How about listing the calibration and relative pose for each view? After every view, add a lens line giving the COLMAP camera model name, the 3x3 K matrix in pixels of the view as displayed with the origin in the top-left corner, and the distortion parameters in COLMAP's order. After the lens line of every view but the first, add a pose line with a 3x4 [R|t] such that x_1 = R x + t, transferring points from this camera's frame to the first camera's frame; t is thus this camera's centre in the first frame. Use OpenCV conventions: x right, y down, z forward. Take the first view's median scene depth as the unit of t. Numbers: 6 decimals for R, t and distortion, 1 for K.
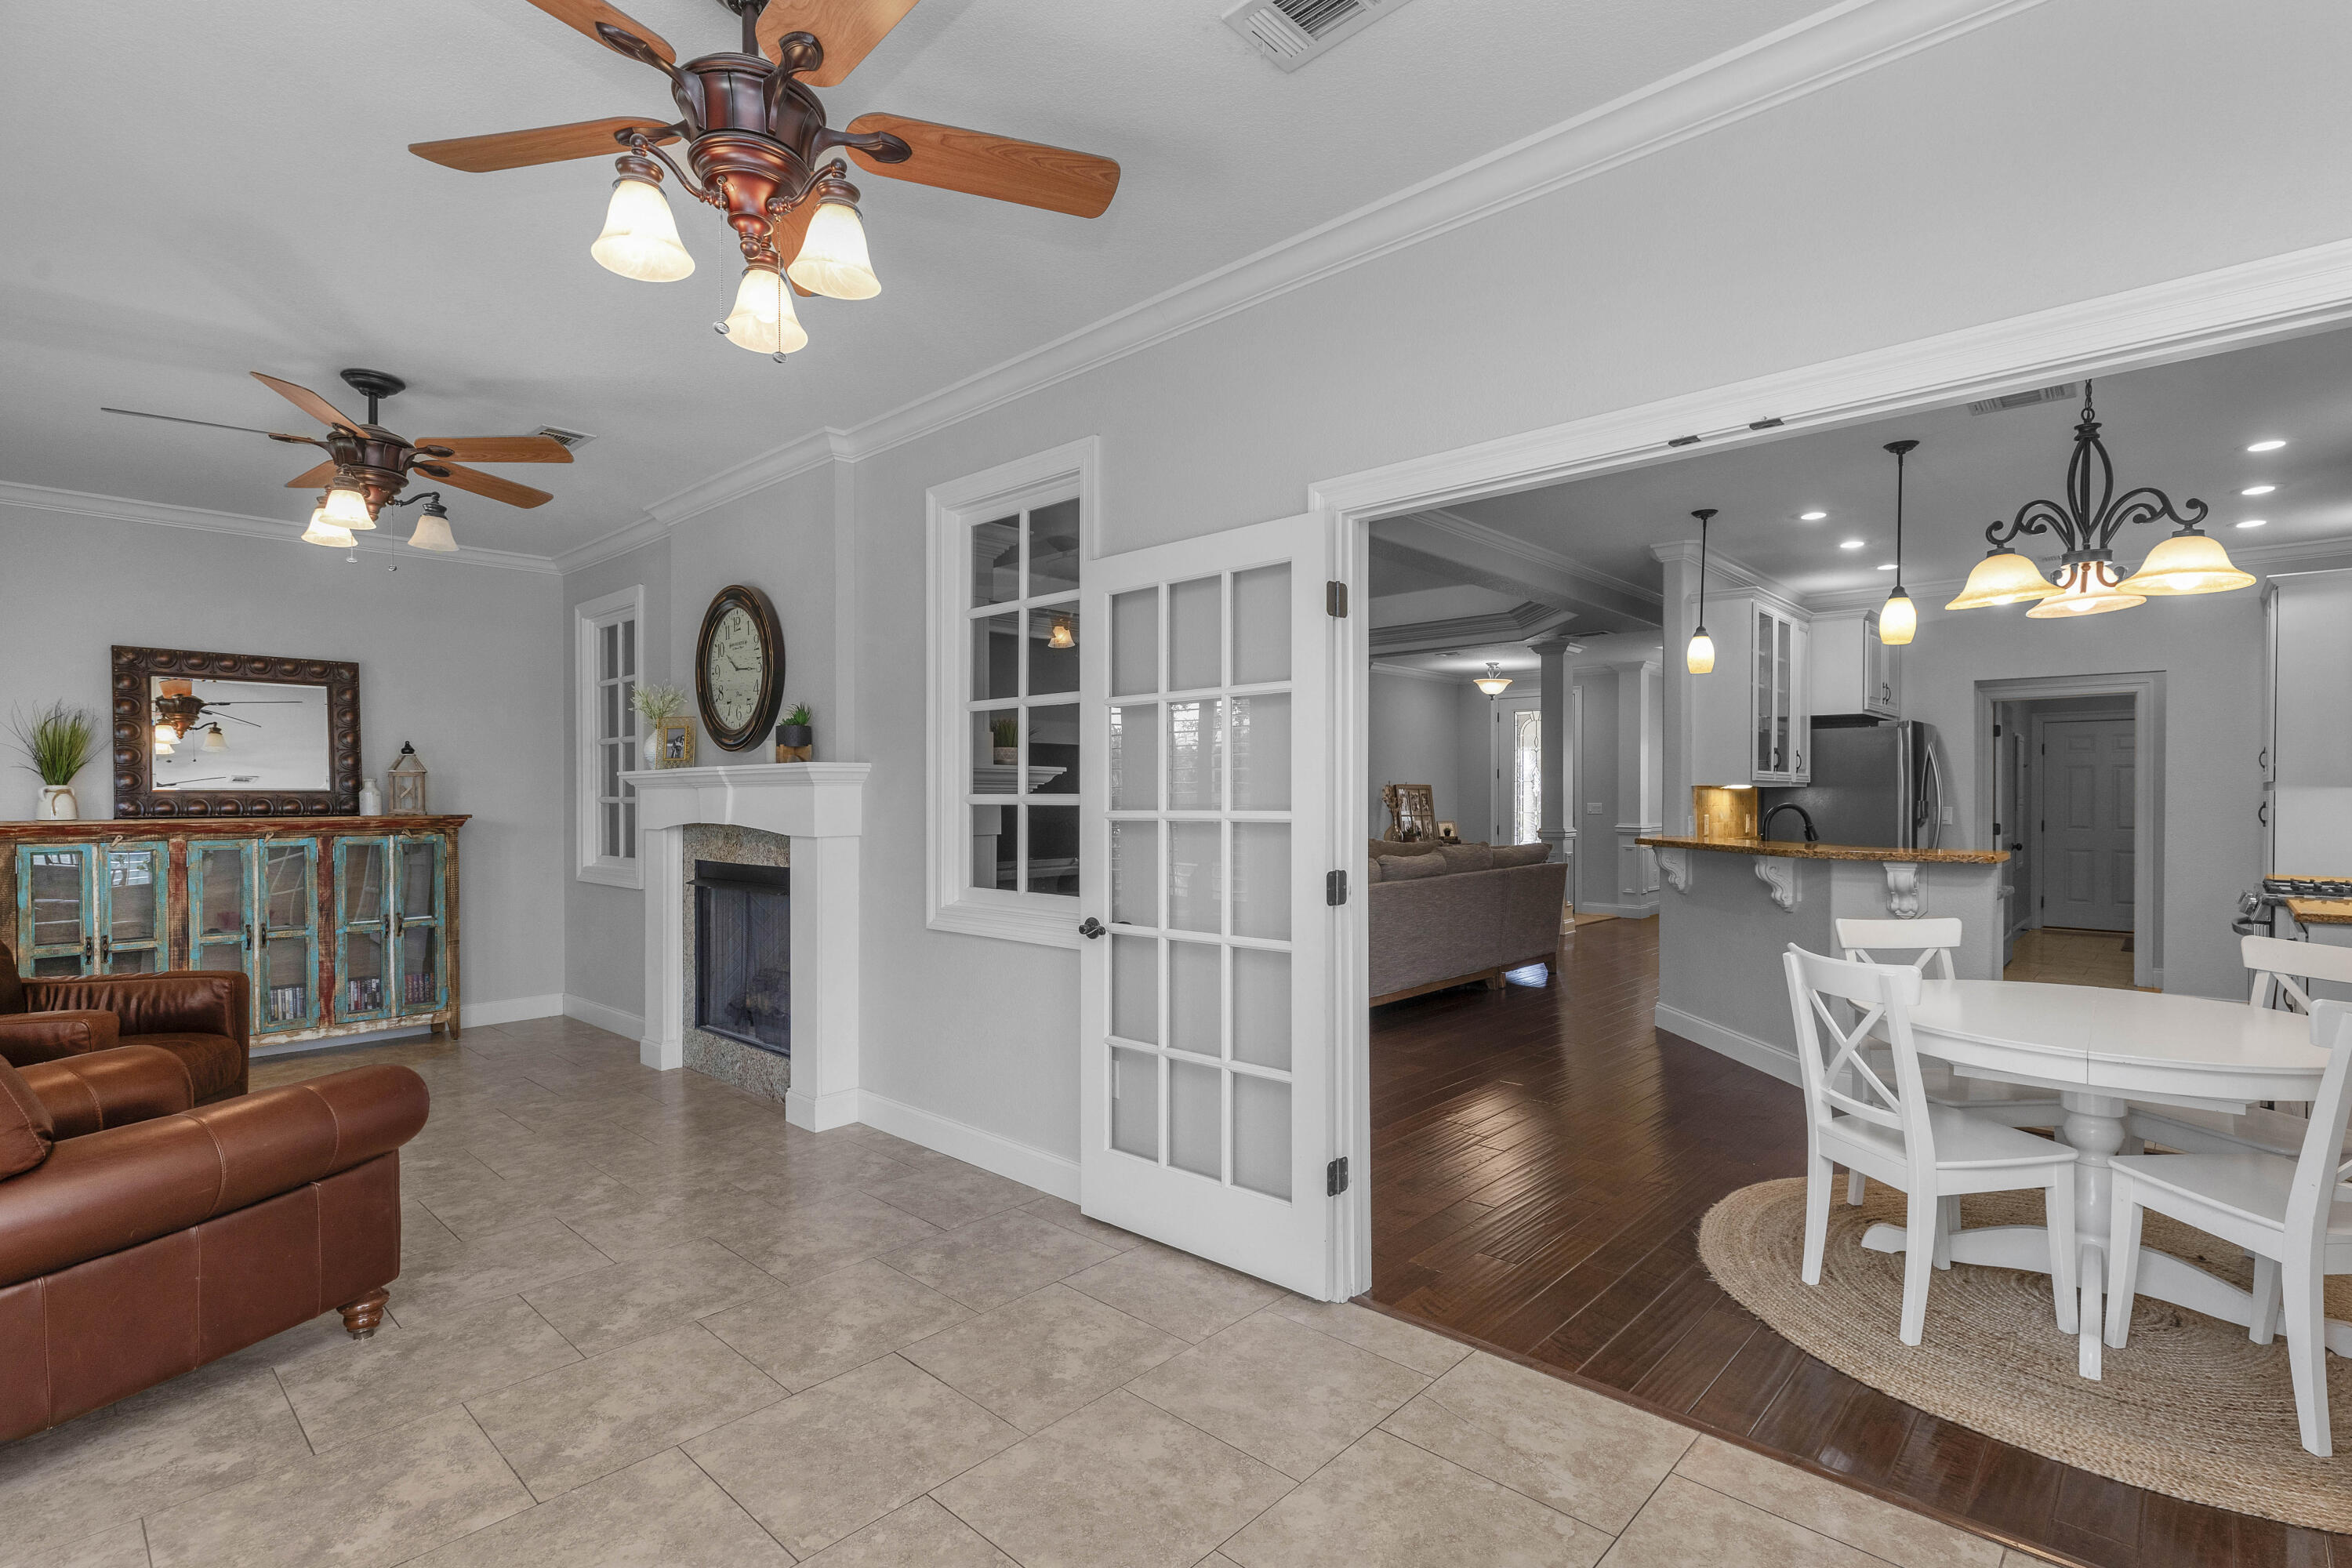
lens RADIAL K [[1118.7, 0, 1191.0], [0, 1118.7, 800.1], [0, 0, 1]] dist [0.002375, 0.000223]
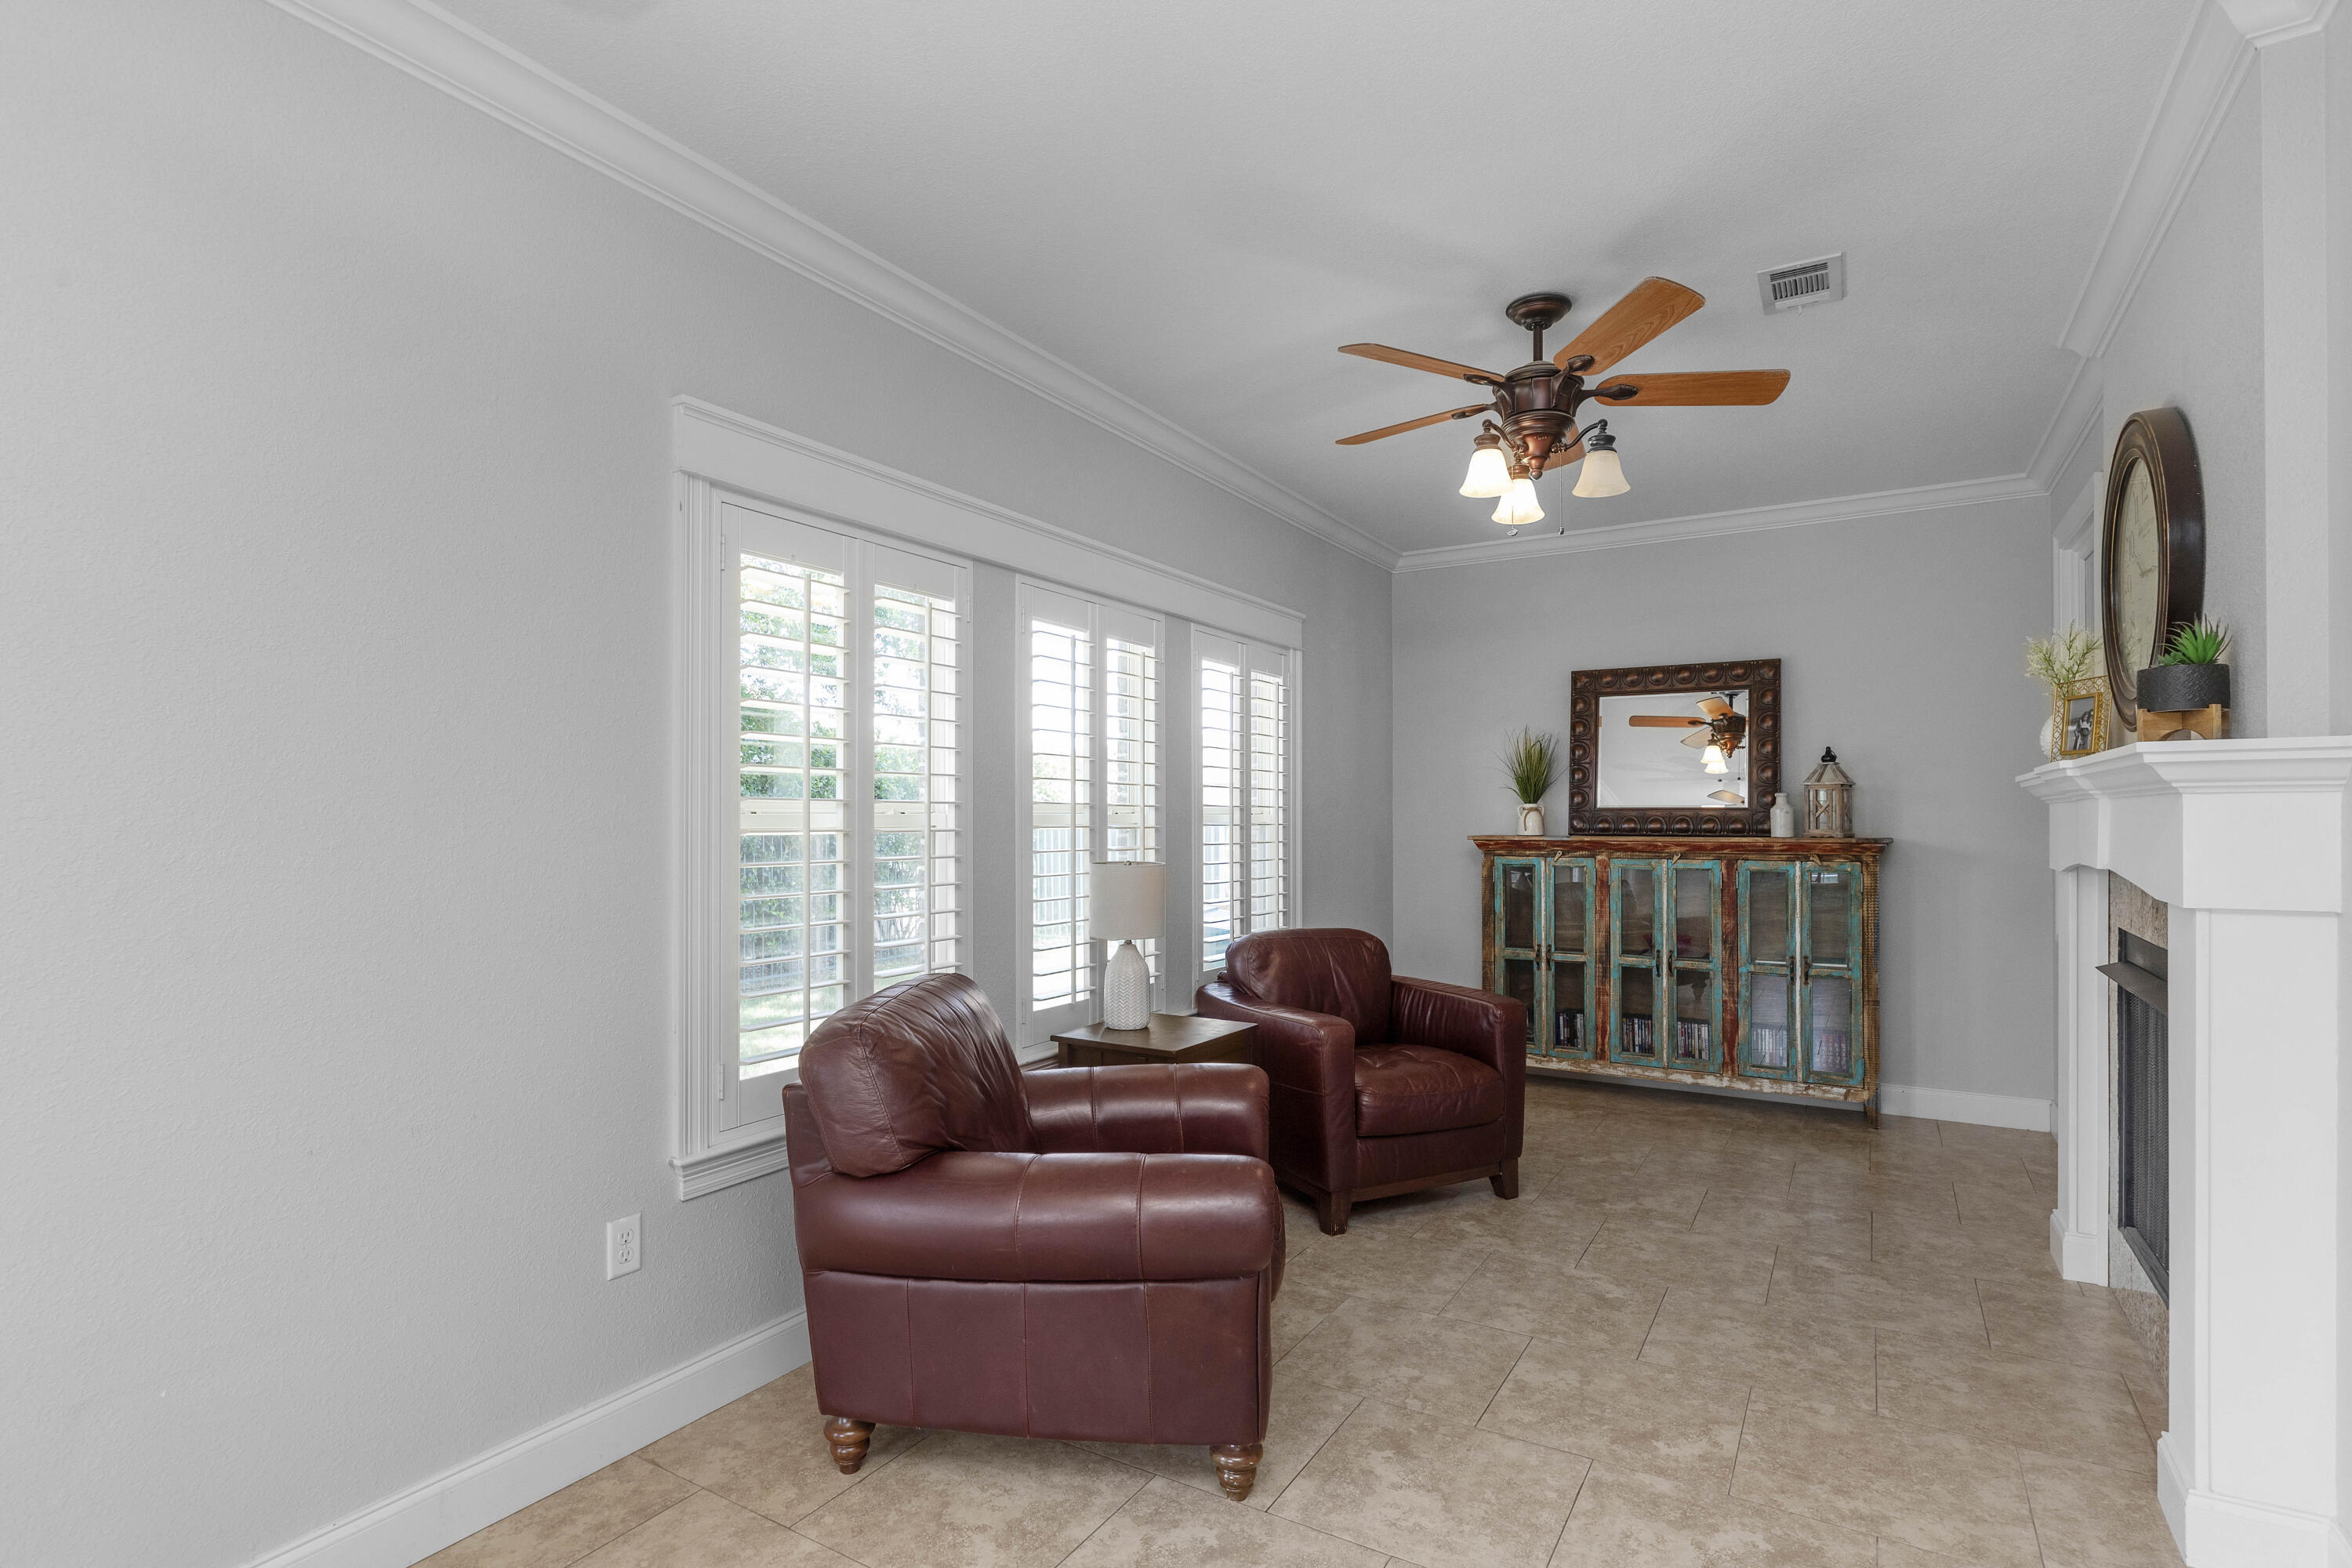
lens RADIAL K [[1151.2, 0, 1185.6], [0, 1151.2, 802.8], [0, 0, 1]] dist [-0.003804, 0.000172]
pose [[0.201671, -0.007054, -0.979428, 0.029766], [-0.004560, 0.999956, -0.008141, -0.003178], [0.979443, 0.006108, 0.201630, 0.422864]]
